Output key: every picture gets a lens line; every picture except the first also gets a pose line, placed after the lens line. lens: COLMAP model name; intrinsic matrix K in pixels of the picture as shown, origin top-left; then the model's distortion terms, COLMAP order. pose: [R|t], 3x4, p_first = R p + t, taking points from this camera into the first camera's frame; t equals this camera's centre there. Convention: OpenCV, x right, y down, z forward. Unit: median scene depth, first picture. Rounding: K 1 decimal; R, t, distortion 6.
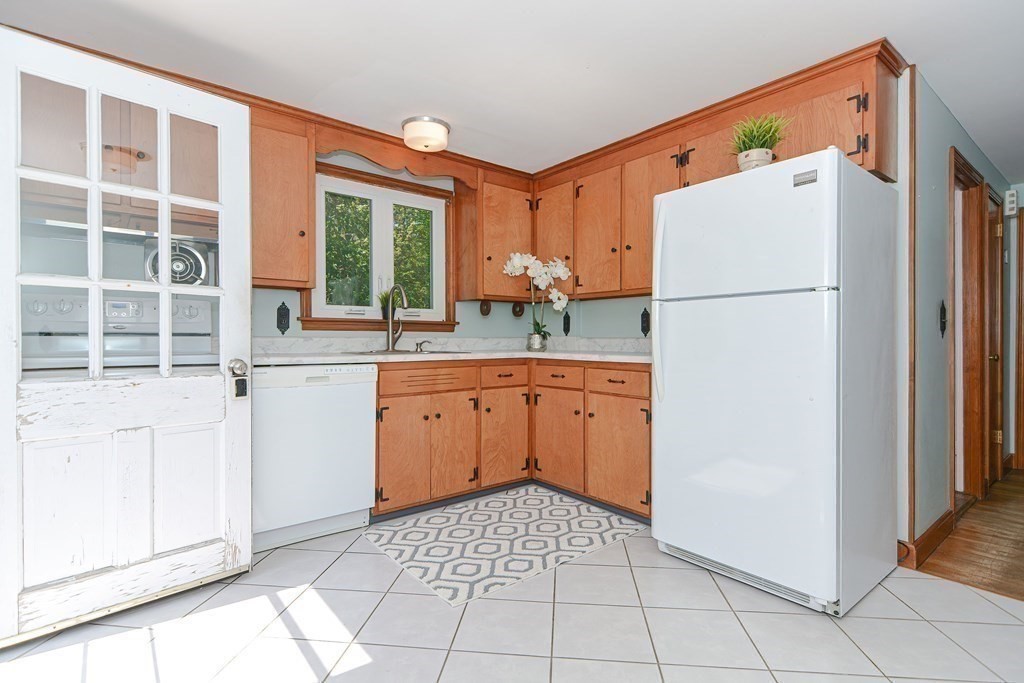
lens RADIAL K [[511.3, 0, 511.4], [0, 511.3, 340.9], [0, 0, 1]] dist [0.015279, -0.005828]
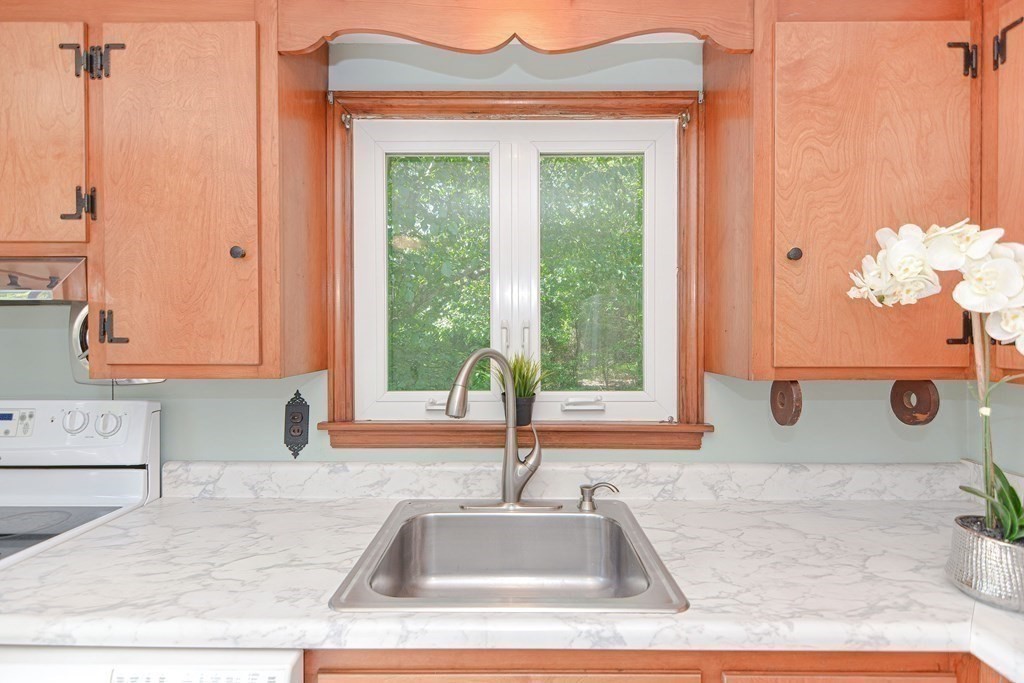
lens RADIAL K [[511.3, 0, 495.2], [0, 511.3, 341.3], [0, 0, 1]] dist [0.015279, -0.005828]
pose [[0.774982, 0.002647, -0.631978, 0.015088], [-0.000231, 0.999992, 0.003905, -0.107964], [0.631983, -0.002880, 0.774977, 0.630212]]
